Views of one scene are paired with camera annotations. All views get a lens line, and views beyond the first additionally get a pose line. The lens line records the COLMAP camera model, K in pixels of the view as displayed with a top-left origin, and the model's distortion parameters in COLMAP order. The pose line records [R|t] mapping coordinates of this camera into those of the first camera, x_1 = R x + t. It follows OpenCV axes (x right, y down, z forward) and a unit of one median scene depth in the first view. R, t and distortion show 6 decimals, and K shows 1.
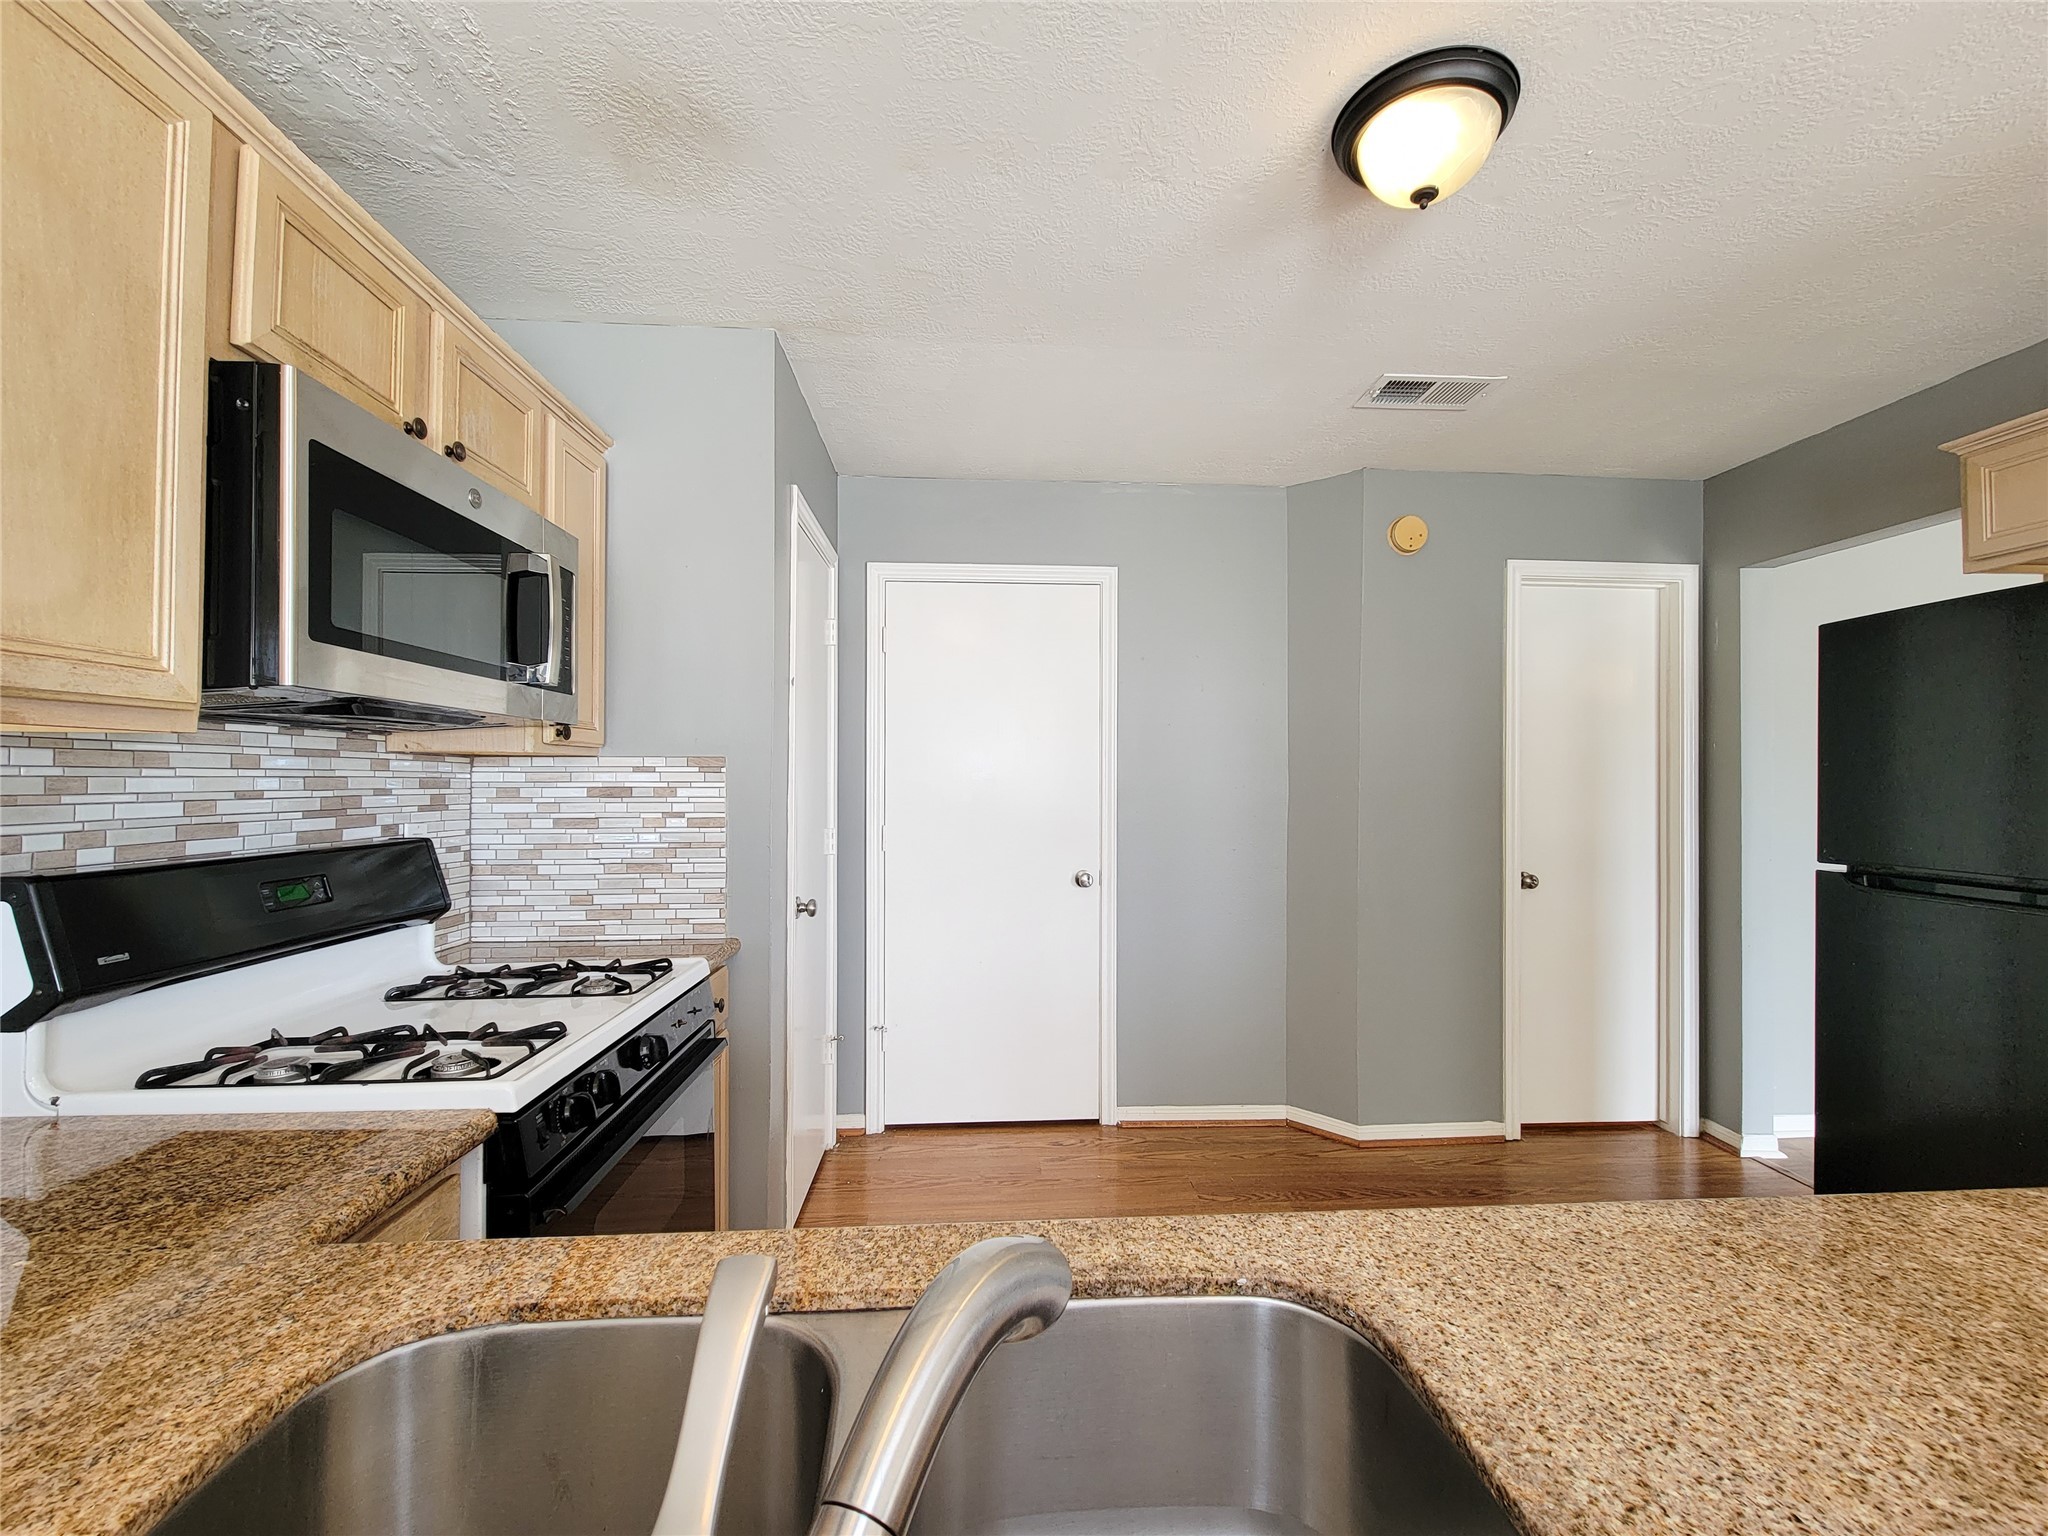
lens RADIAL K [[834.6, 0, 1029.3], [0, 834.6, 776.4], [0, 0, 1]] dist [0.002873, -0.003998]
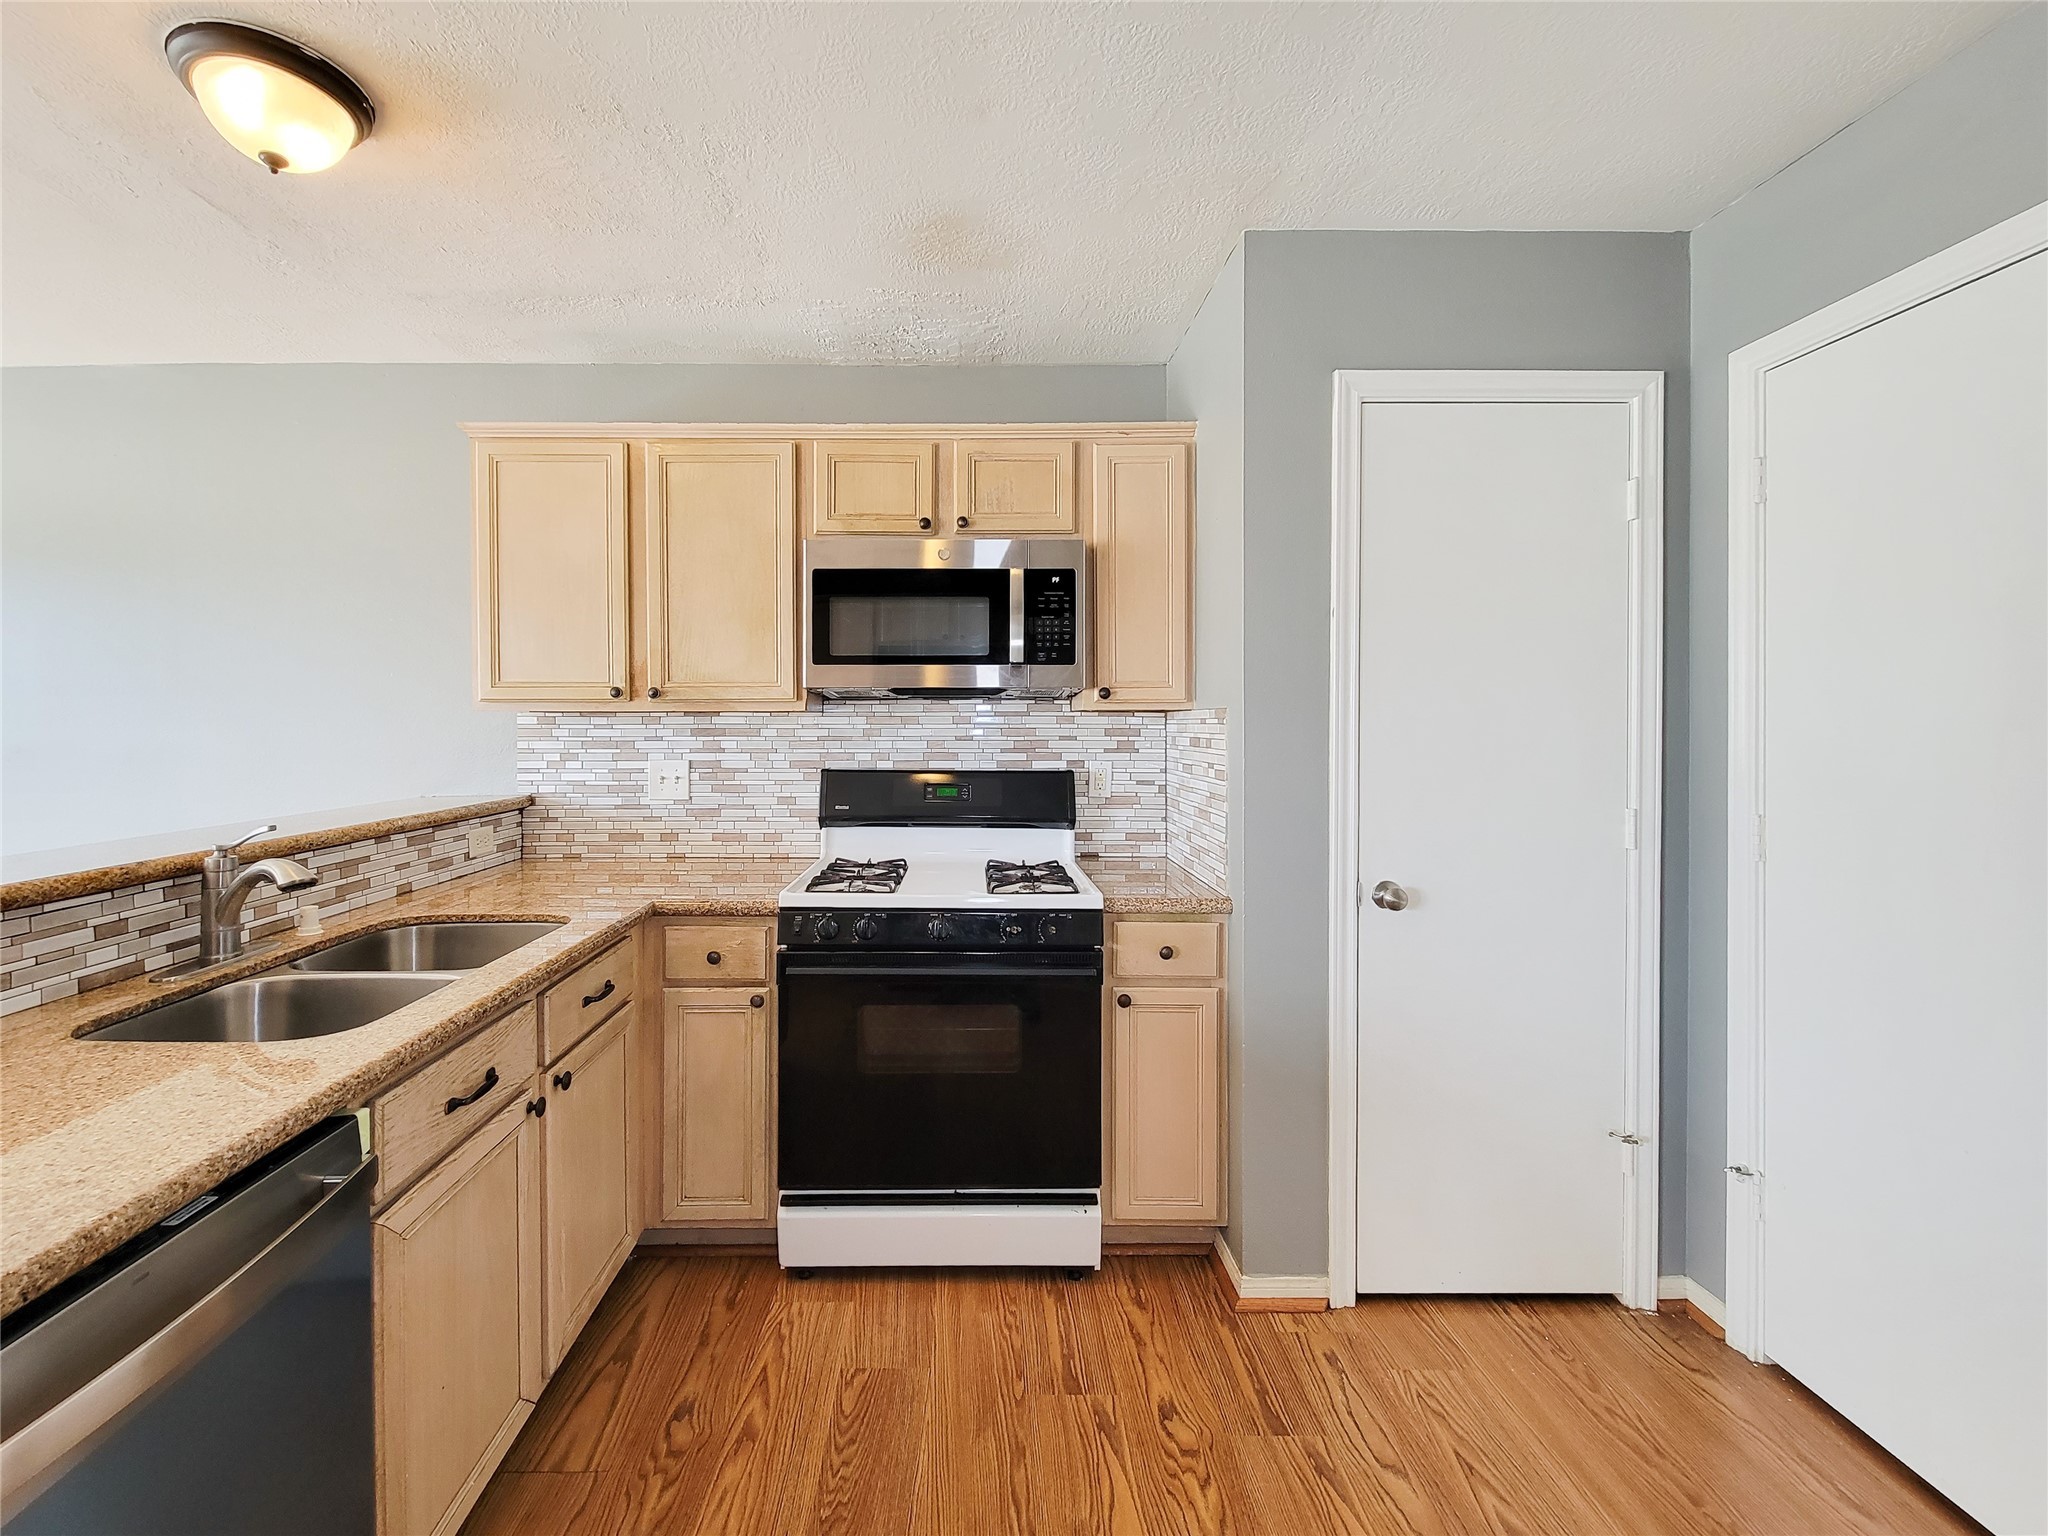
lens RADIAL K [[841.7, 0, 957.0], [0, 841.7, 729.3], [0, 0, 1]] dist [0.002538, -0.004183]
pose [[-0.066248, 0.007107, -0.997778, 0.817590], [0.003950, 0.999969, 0.006861, -0.009112], [0.997795, -0.003487, -0.066274, 0.986867]]
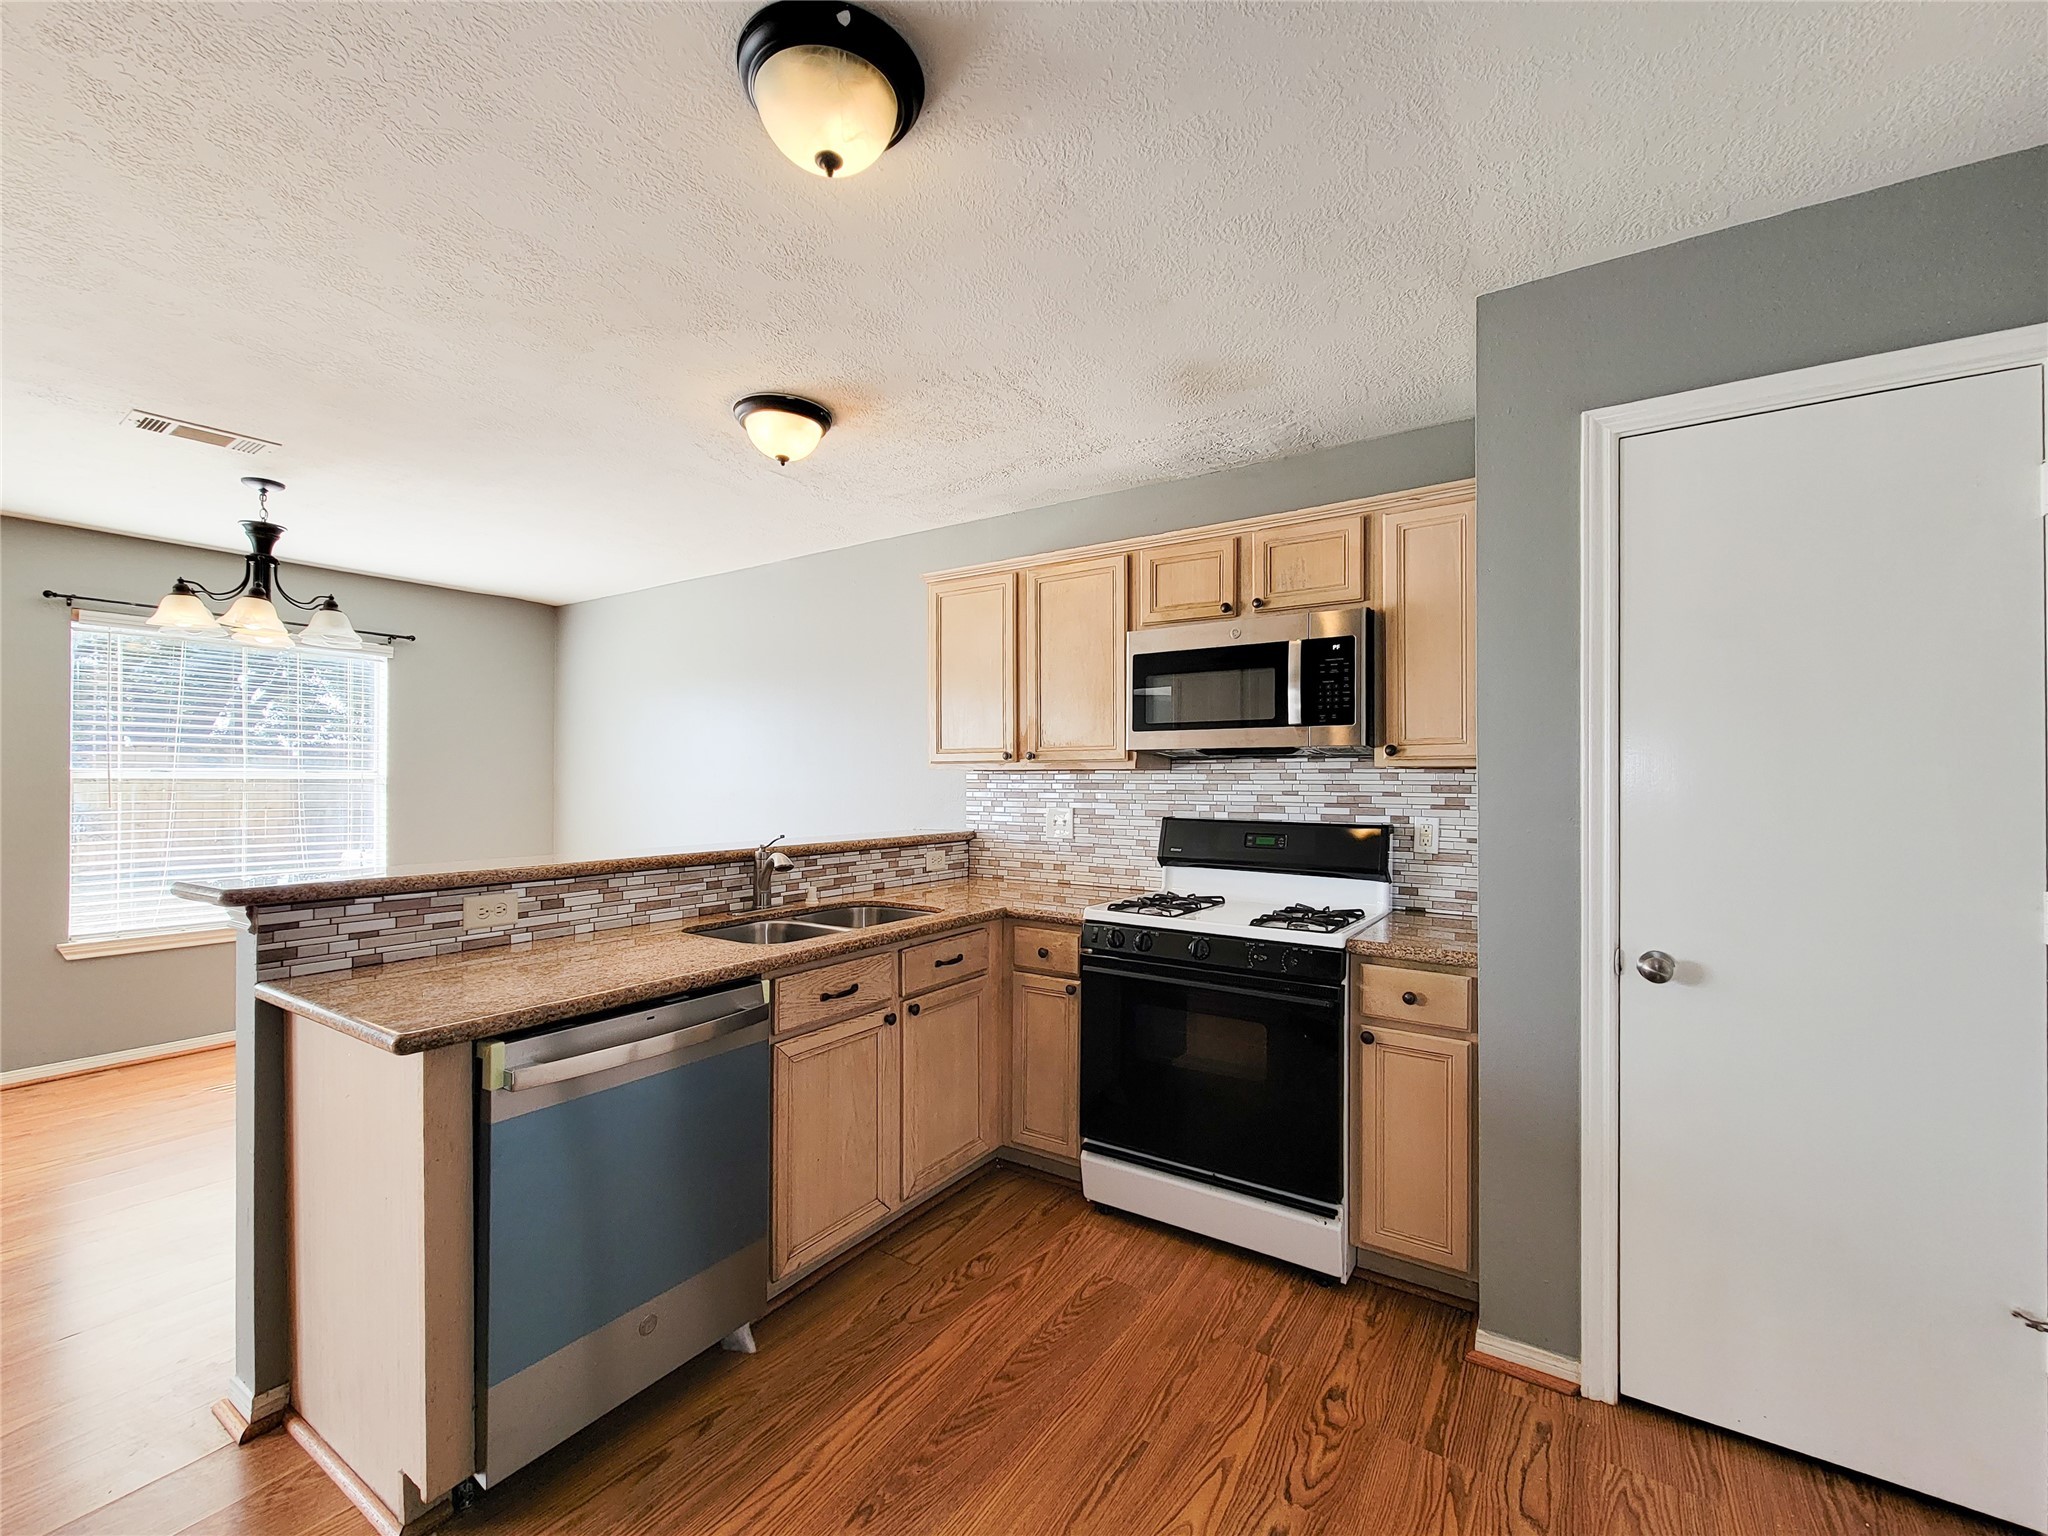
lens RADIAL K [[834.6, 0, 1029.3], [0, 834.6, 776.4], [0, 0, 1]] dist [0.002873, -0.003998]
pose [[-0.600182, -0.008472, -0.799819, 0.946957], [-0.001975, 0.999957, -0.009109, 0.001198], [0.799861, -0.003887, -0.600172, 1.522599]]
